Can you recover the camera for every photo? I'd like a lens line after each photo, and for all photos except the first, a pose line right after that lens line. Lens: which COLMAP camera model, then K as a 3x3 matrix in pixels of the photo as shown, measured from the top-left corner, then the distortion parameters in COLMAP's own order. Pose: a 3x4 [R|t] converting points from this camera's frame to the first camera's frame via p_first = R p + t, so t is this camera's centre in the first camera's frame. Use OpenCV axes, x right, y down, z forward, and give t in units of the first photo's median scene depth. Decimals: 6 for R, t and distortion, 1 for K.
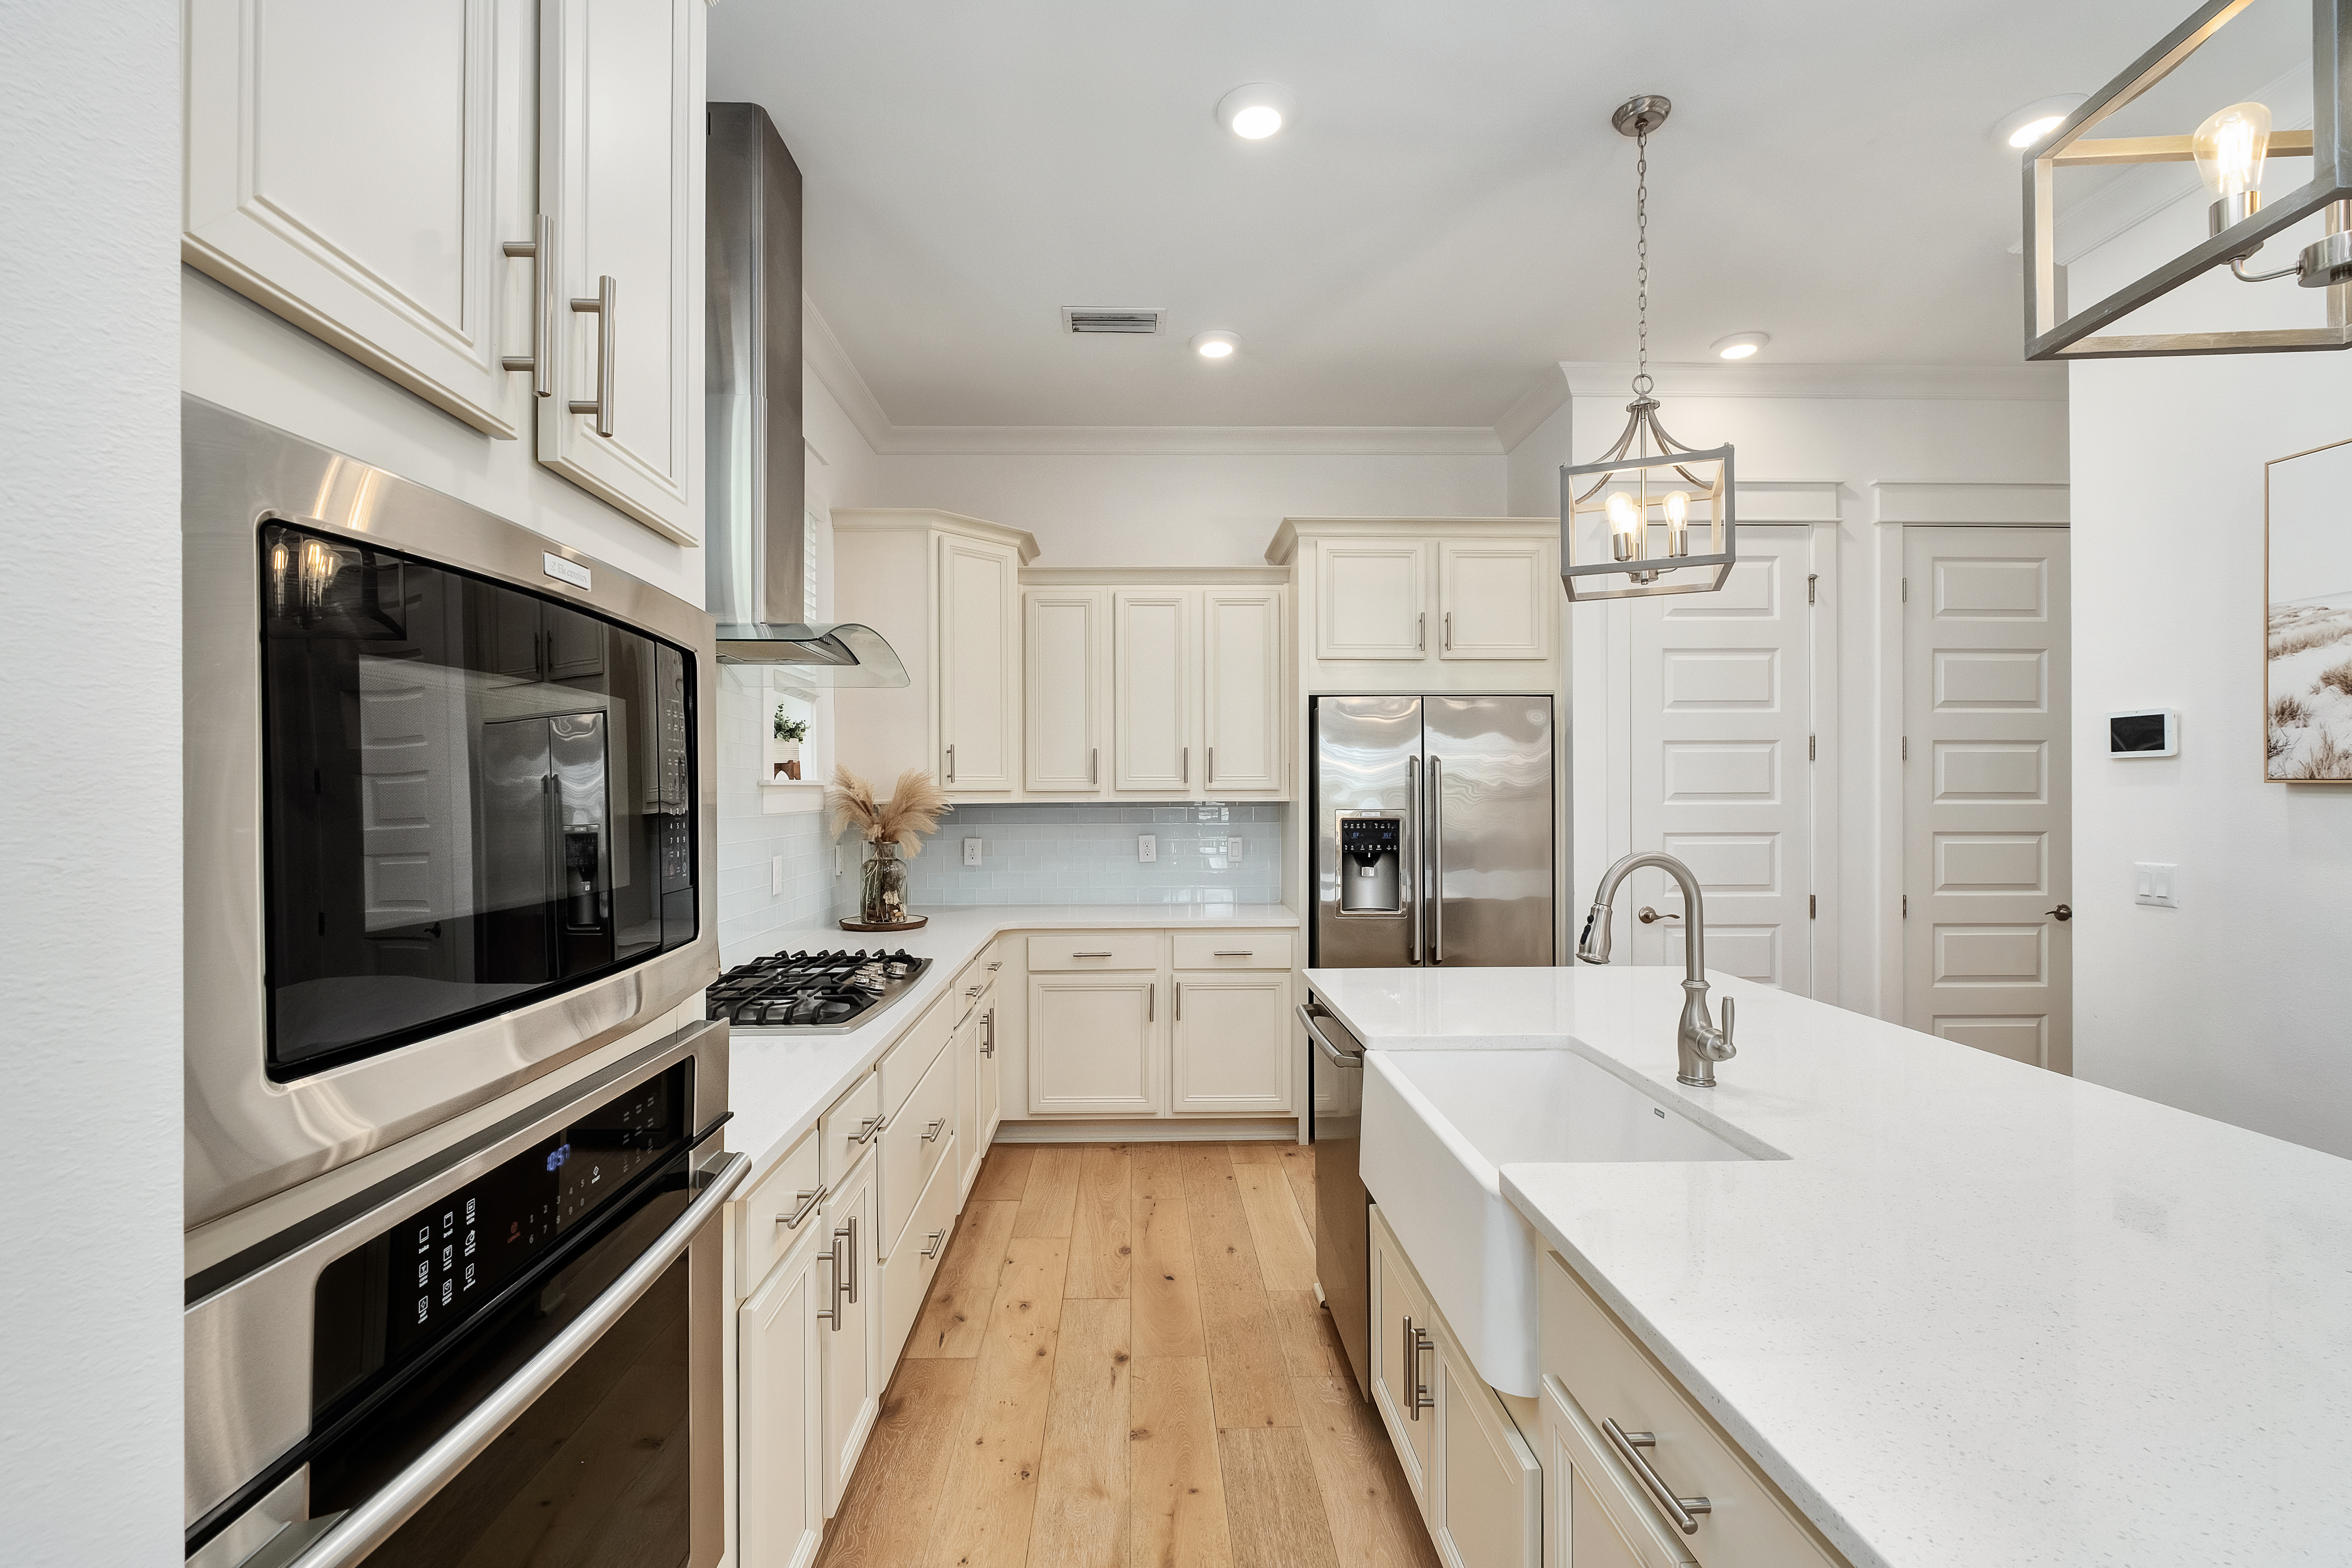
lens RADIAL K [[1043.3, 0, 1162.4], [0, 1043.3, 793.4], [0, 0, 1]] dist [-0.010203, 0.001355]
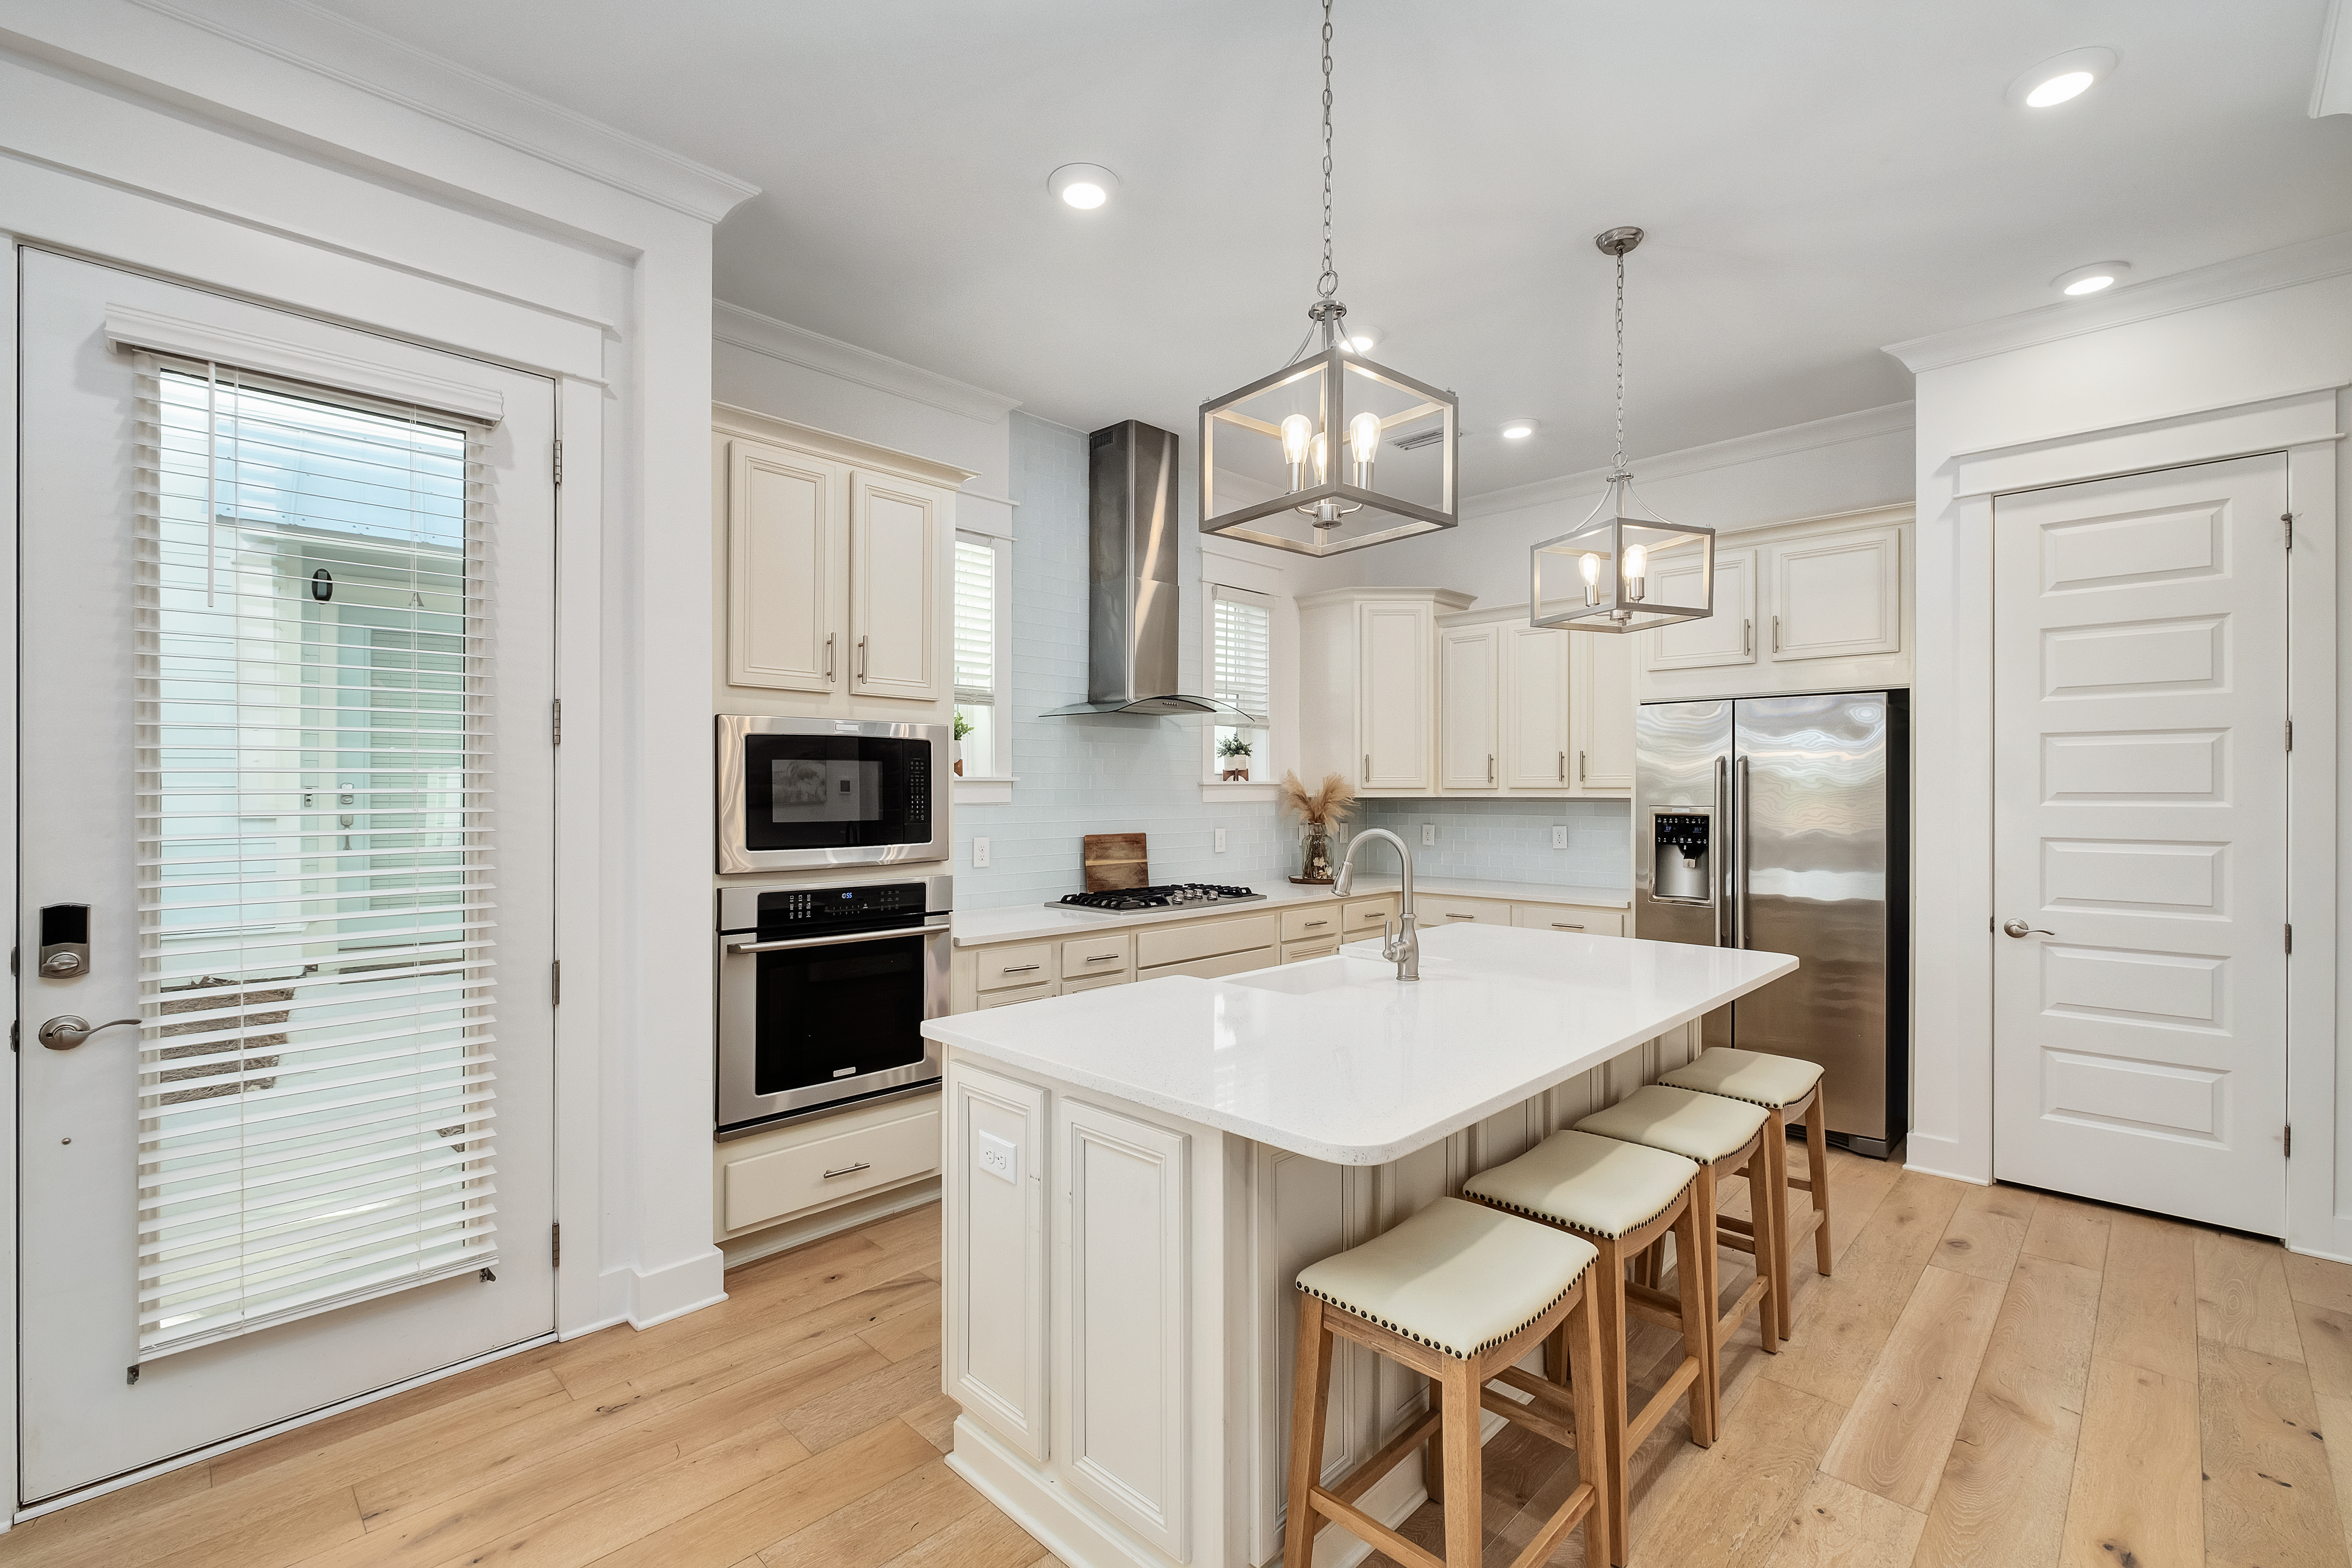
lens RADIAL K [[1035.5, 0, 1172.6], [0, 1035.5, 800.4], [0, 0, 1]] dist [-0.002593, -0.001199]
pose [[0.696701, 0.011260, -0.717273, 0.607423], [-0.002951, 0.999913, 0.012831, -0.002834], [0.717355, -0.006823, 0.696674, -0.143216]]
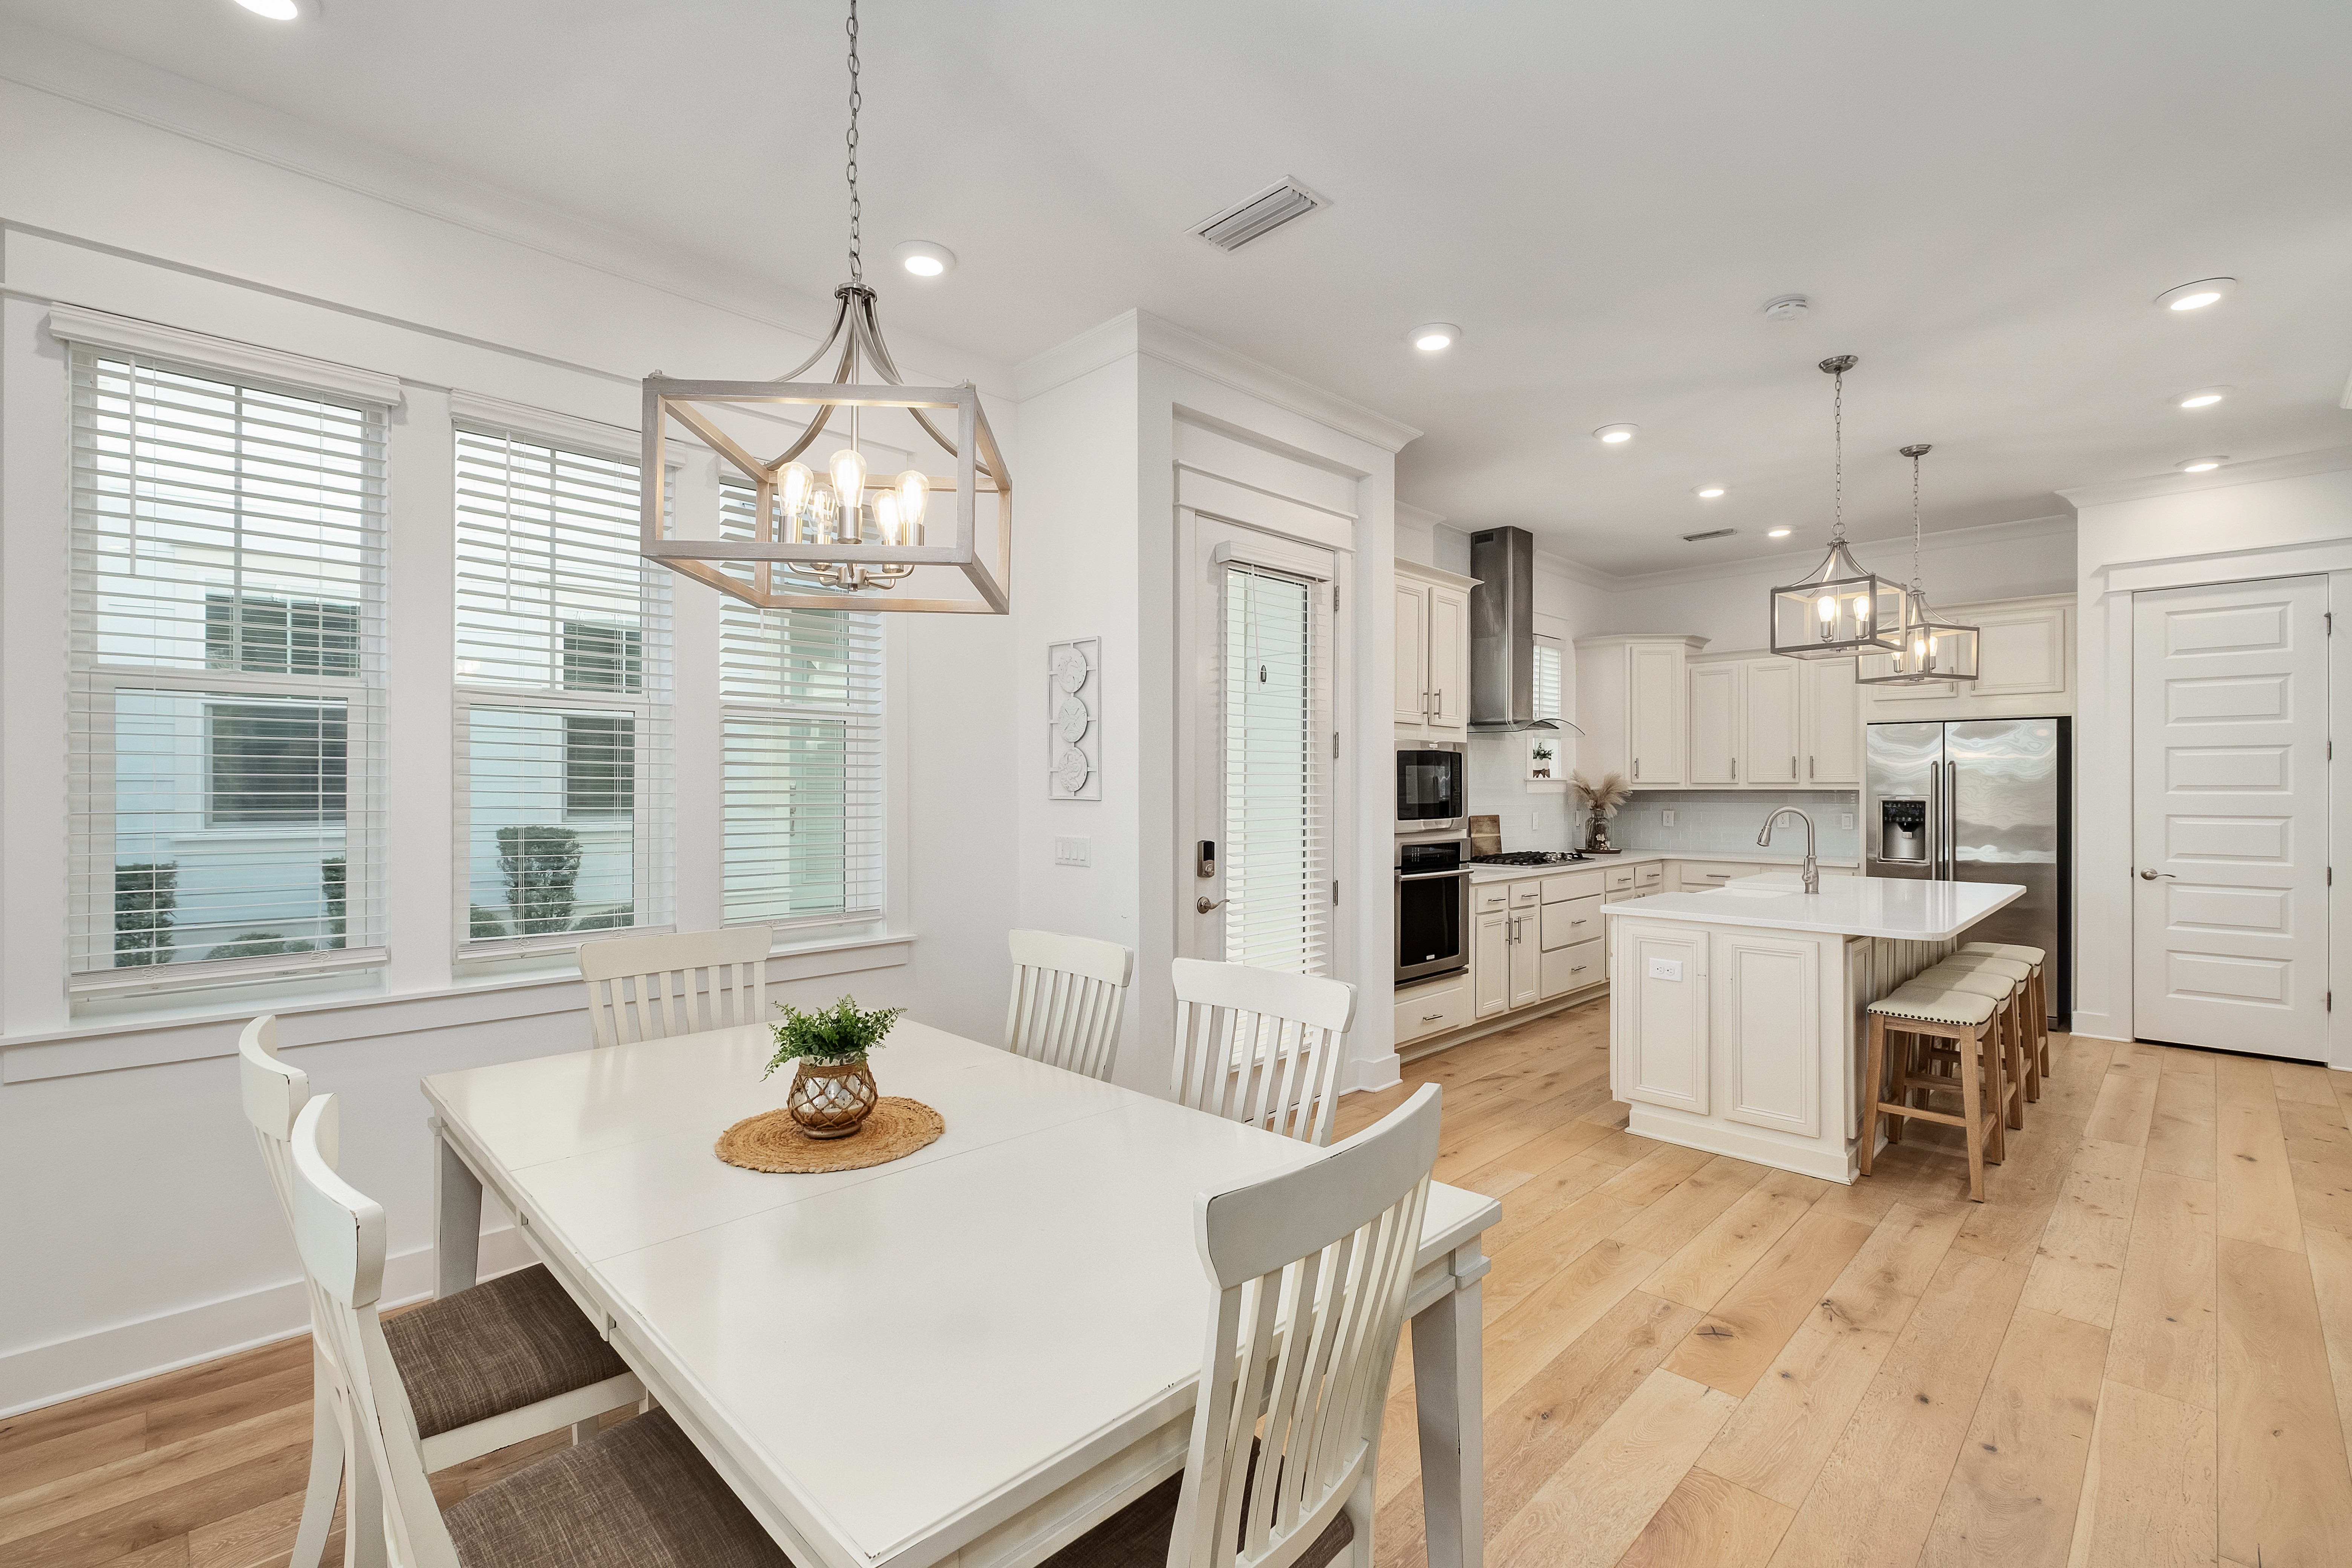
lens RADIAL K [[1043.3, 0, 1162.4], [0, 1043.3, 793.4], [0, 0, 1]] dist [-0.010203, 0.001355]
pose [[0.681014, 0.009985, -0.732202, 0.588662], [-0.002888, 0.999936, 0.010950, -0.001363], [0.732265, -0.005343, 0.680999, -0.899703]]
